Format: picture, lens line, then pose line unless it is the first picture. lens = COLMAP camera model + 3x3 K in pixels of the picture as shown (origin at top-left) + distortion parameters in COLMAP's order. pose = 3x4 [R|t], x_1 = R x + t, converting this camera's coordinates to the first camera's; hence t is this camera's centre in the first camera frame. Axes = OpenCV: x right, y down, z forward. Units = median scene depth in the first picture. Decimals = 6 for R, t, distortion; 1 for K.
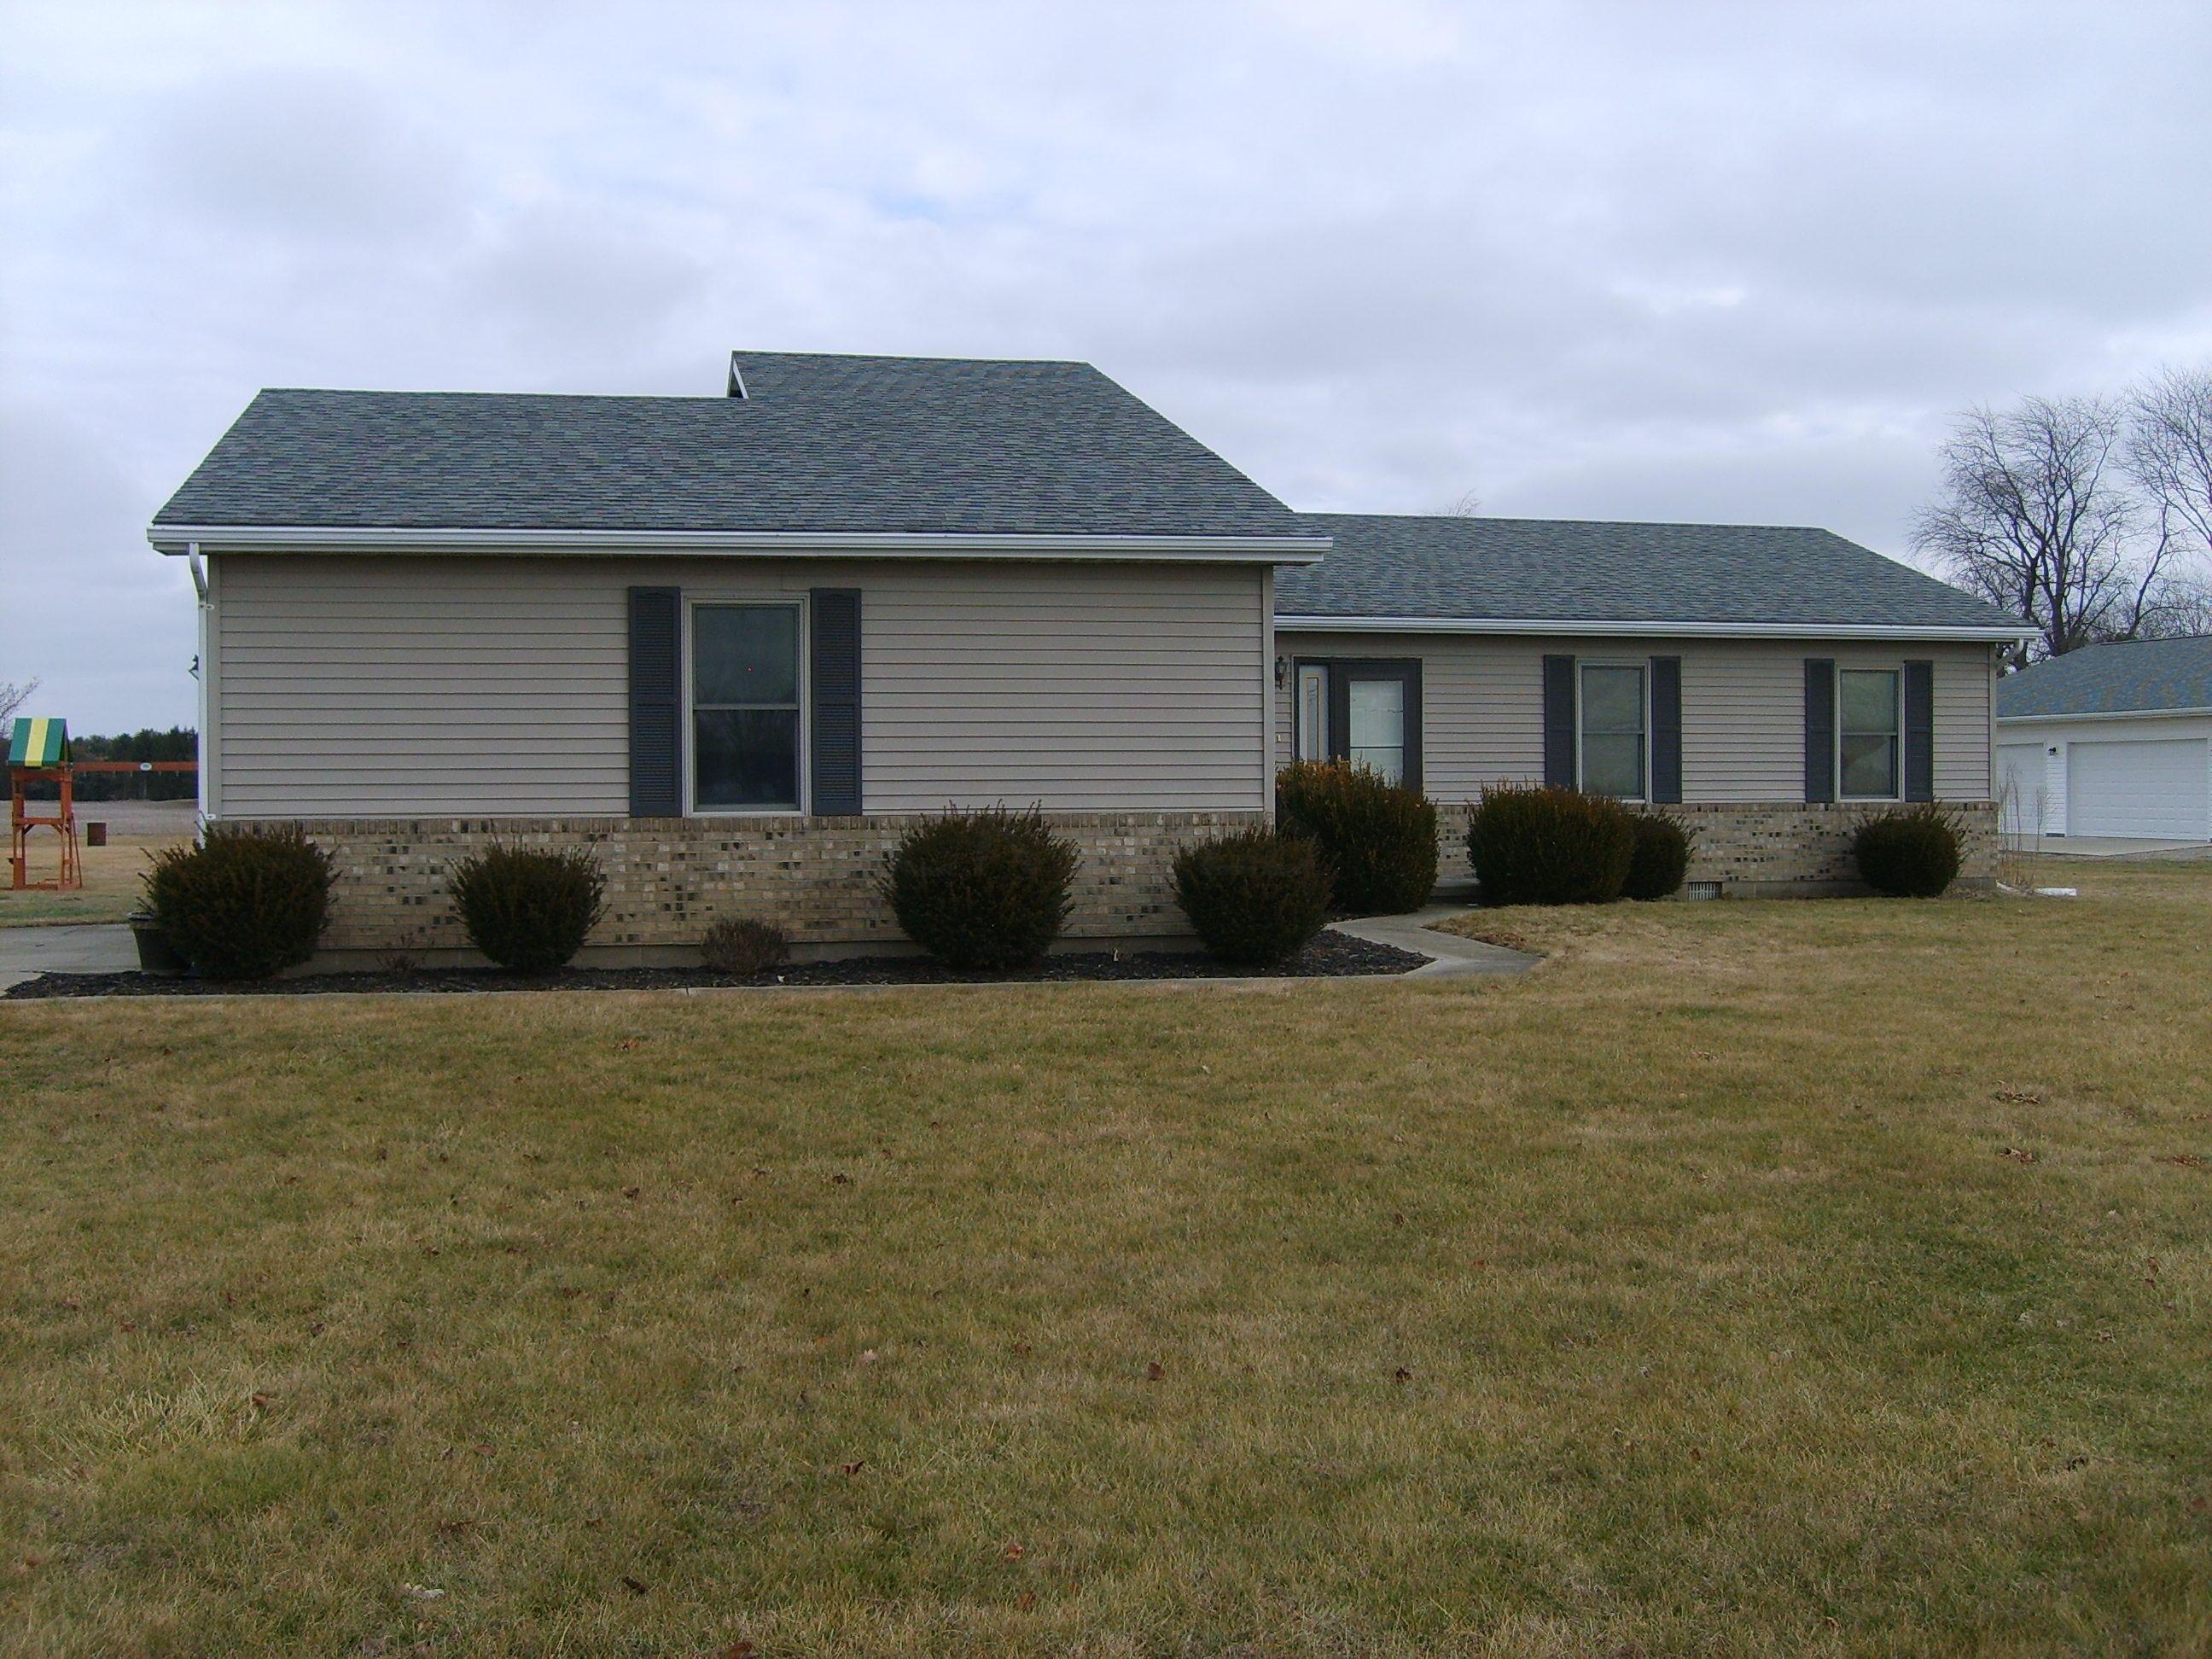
lens RADIAL K [[2273.6, 0, 1106.0], [0, 2273.6, 829.5], [0, 0, 1]] dist [-0.114312, 0.115474]
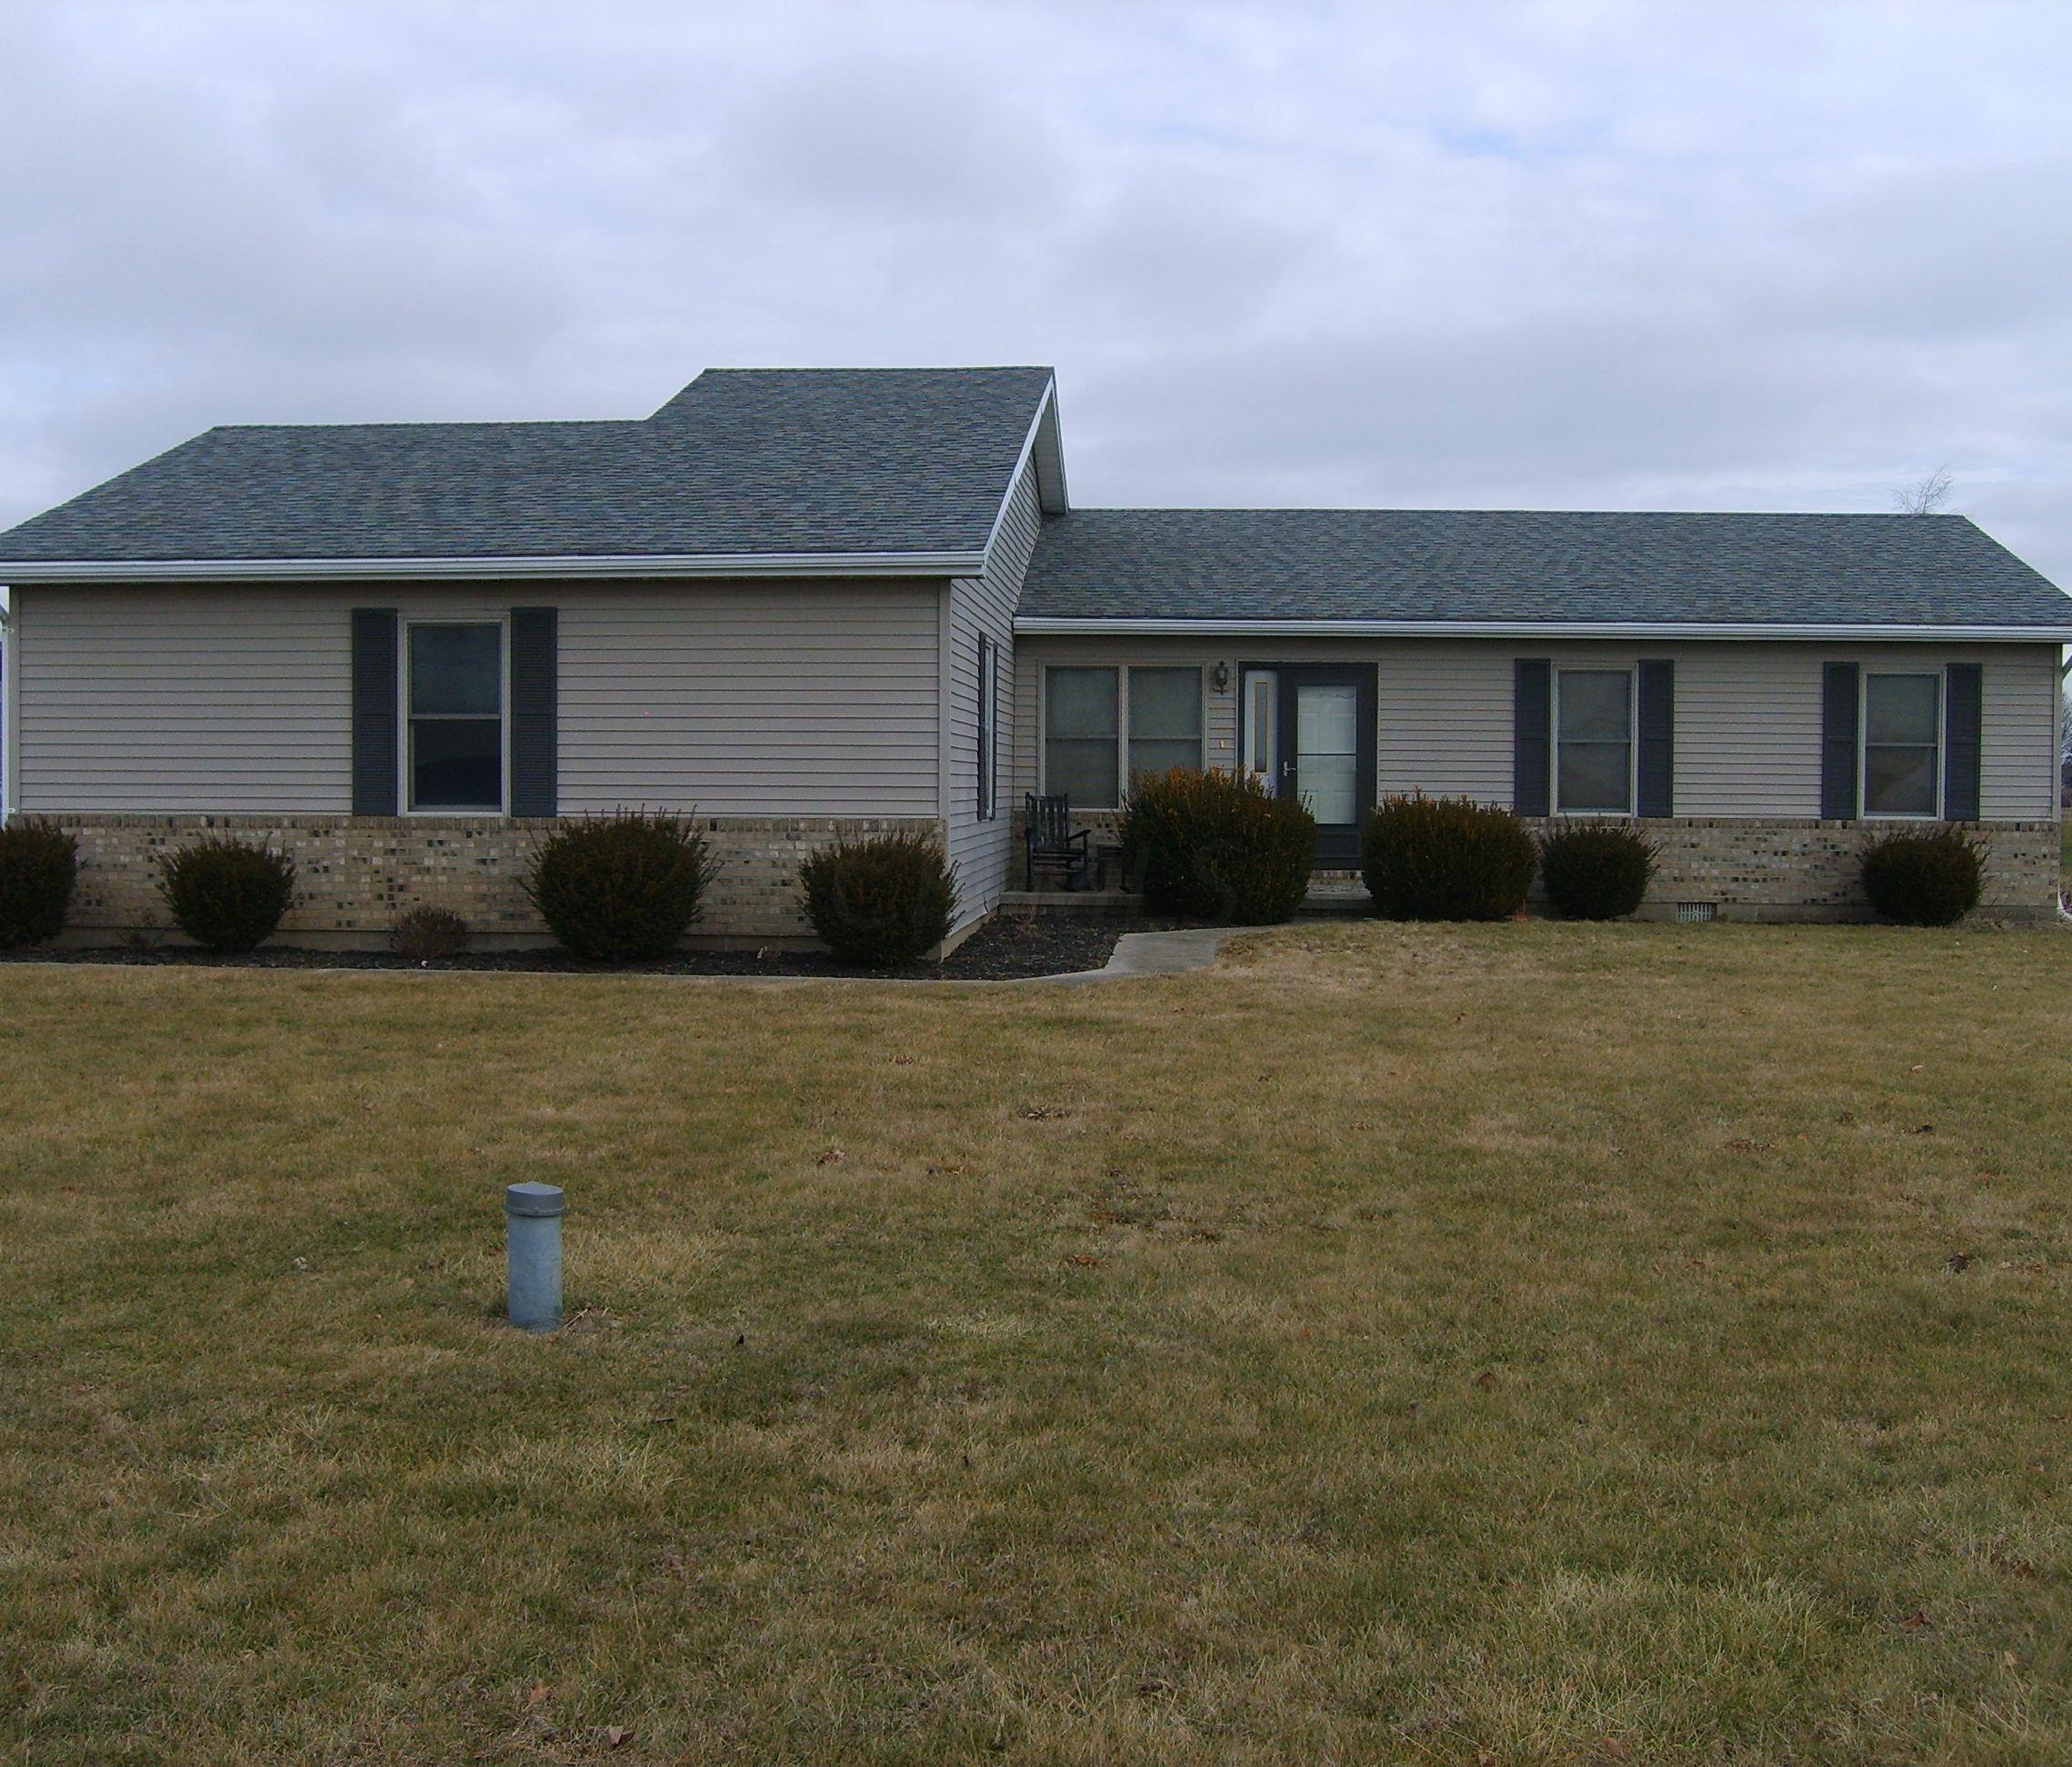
lens RADIAL K [[2499.5, 0, 1036.0], [0, 2499.5, 883.5], [0, 0, 1]] dist [-0.109240, 0.002712]
pose [[0.965332, 0.022329, -0.260068, 0.427130], [-0.016896, 0.999590, 0.023110, -0.005834], [0.260478, -0.017915, 0.965314, -0.089782]]
